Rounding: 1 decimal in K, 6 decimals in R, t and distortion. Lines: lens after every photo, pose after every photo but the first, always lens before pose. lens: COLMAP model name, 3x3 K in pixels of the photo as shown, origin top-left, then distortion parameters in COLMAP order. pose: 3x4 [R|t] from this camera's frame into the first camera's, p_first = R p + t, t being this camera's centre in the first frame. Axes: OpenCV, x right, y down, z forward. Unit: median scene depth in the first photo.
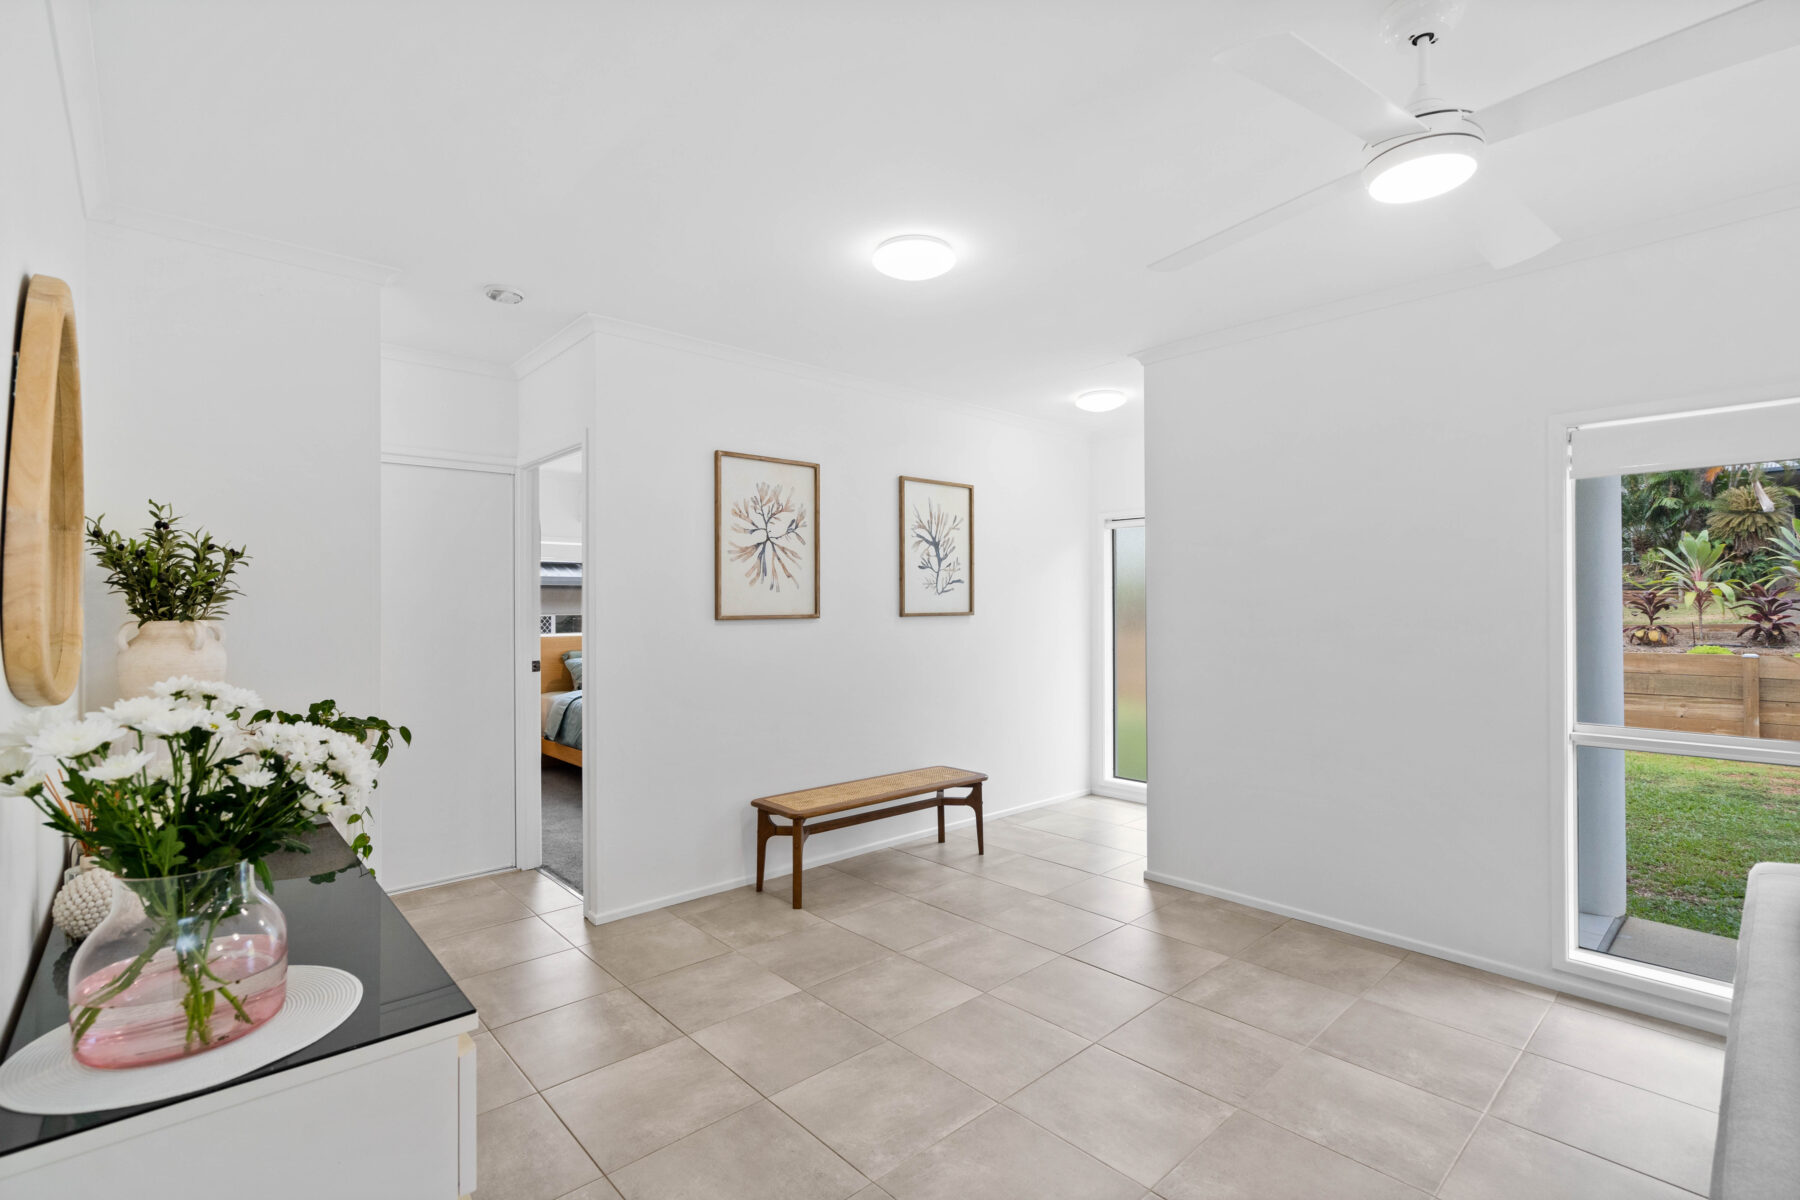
lens RADIAL K [[823.3, 0, 890.0], [0, 823.3, 608.3], [0, 0, 1]] dist [-0.003915, -0.000352]
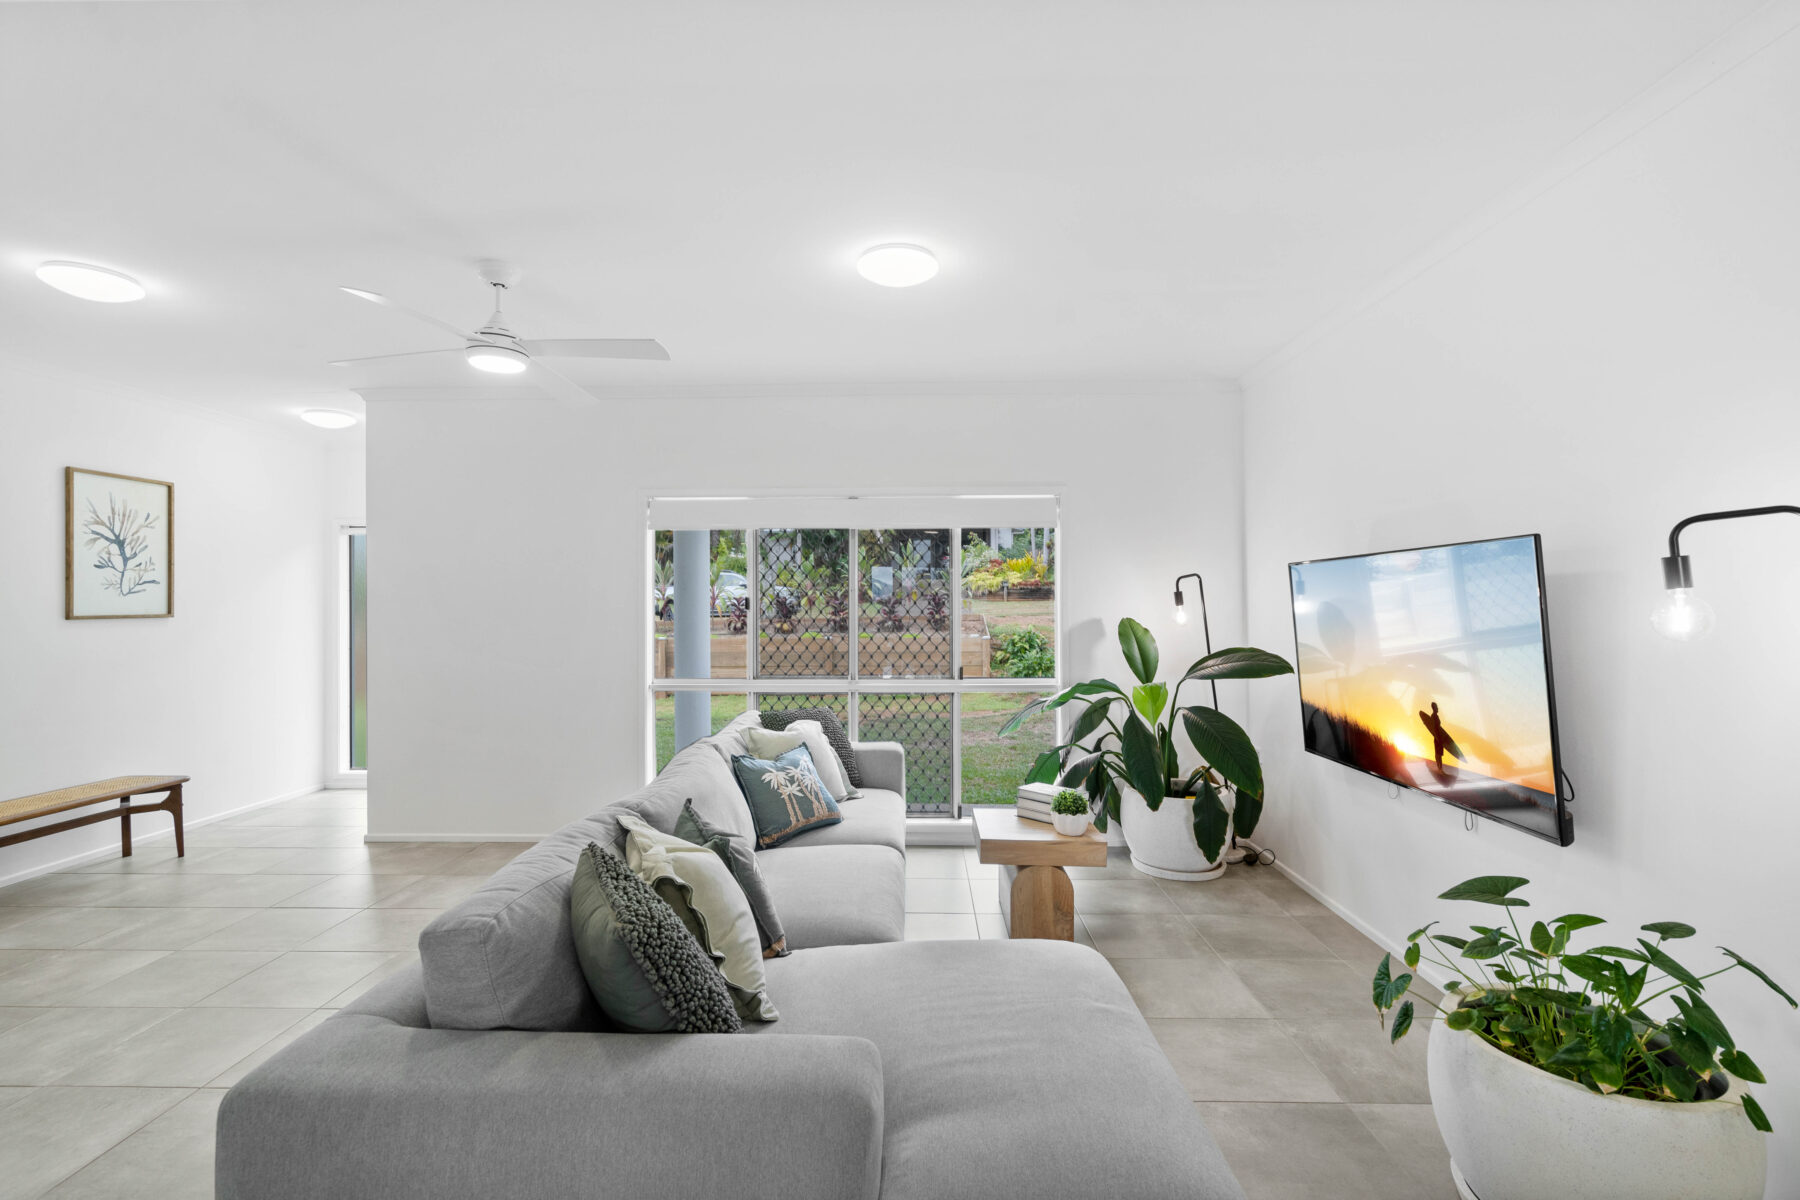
lens RADIAL K [[823.3, 0, 904.7], [0, 823.3, 601.7], [0, 0, 1]] dist [-0.003915, -0.000352]
pose [[0.684551, 0.003093, 0.728959, -0.014802], [0.004035, 0.999960, -0.008031, 0.001327], [-0.728954, 0.008439, 0.684511, -0.330733]]
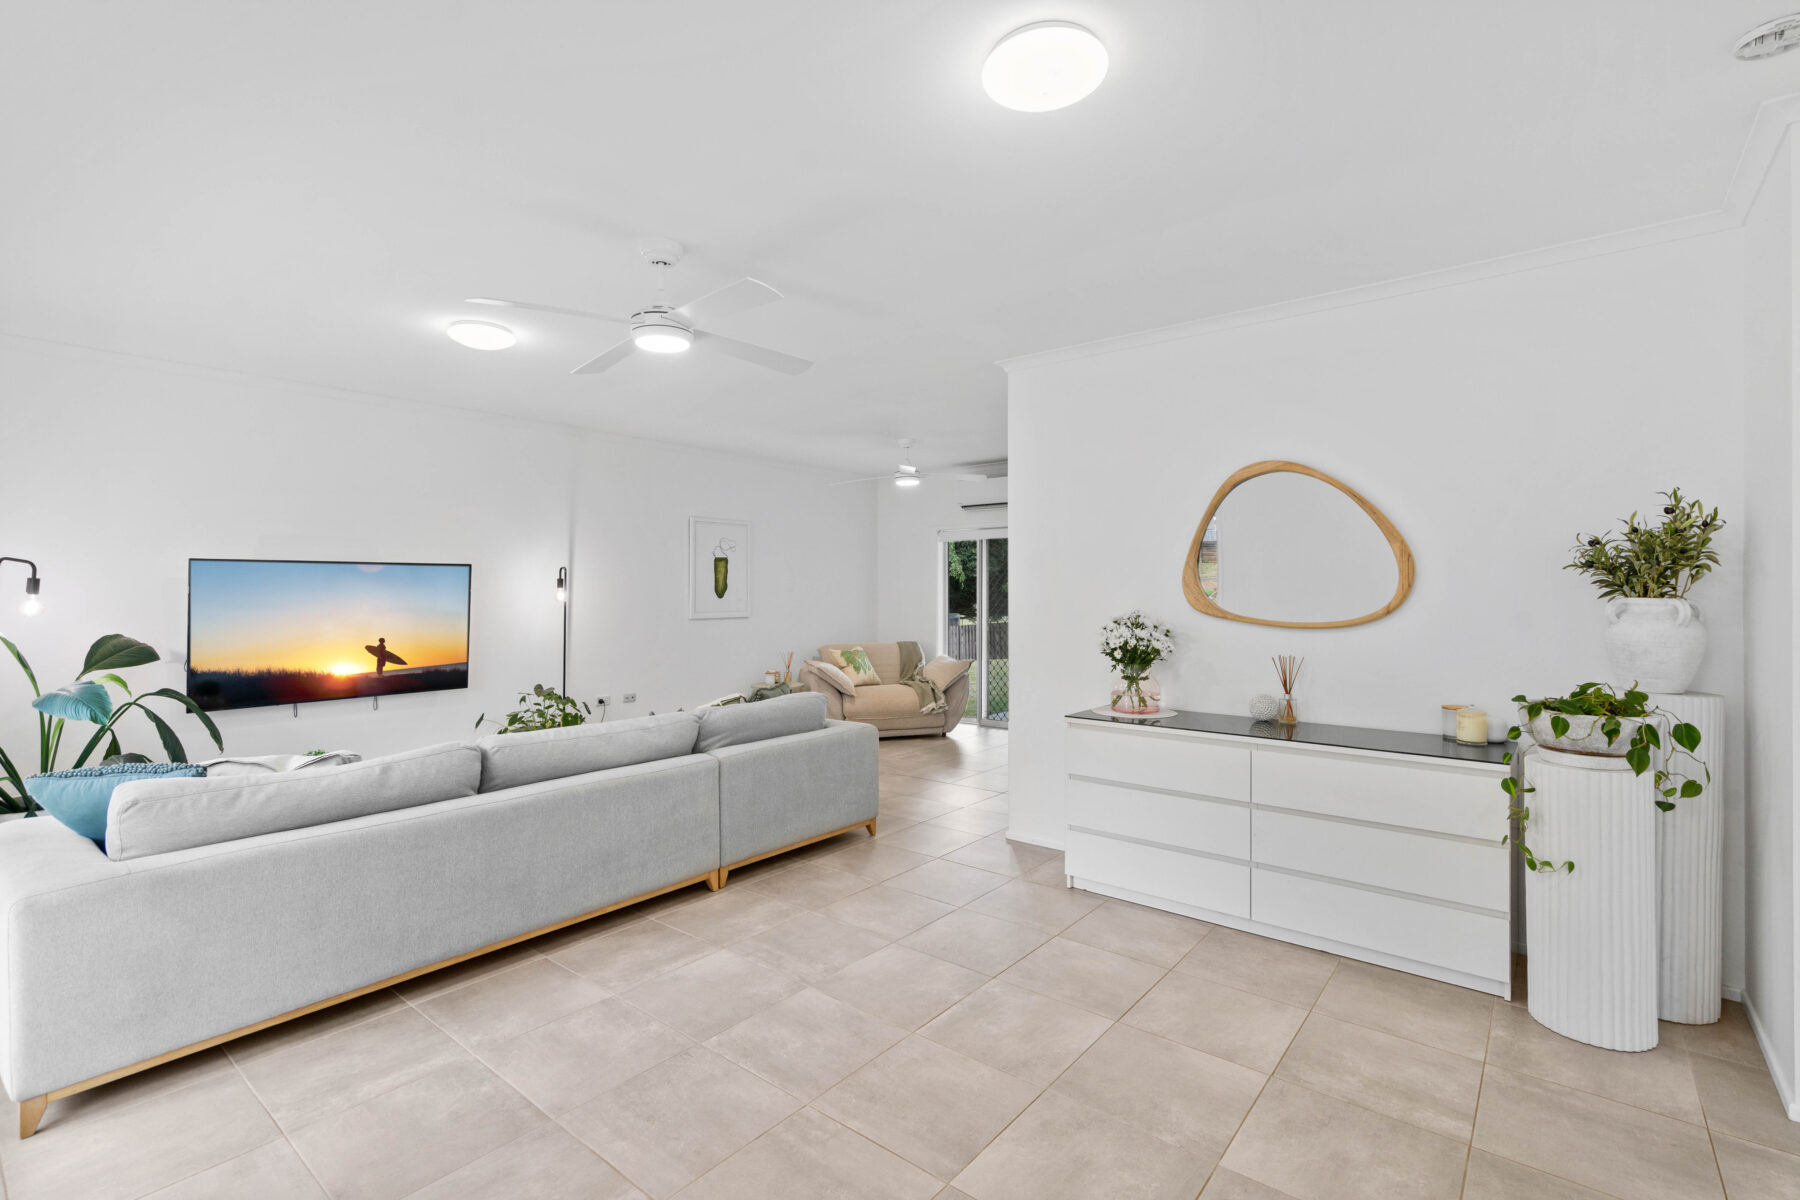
lens RADIAL K [[823.3, 0, 900.7], [0, 823.3, 591.6], [0, 0, 1]] dist [-0.003915, -0.000352]
pose [[-0.987885, 0.004399, -0.155124, 0.165217], [0.004596, 0.999989, -0.000914, 0.001446], [0.155119, -0.001616, -0.987895, 1.080238]]
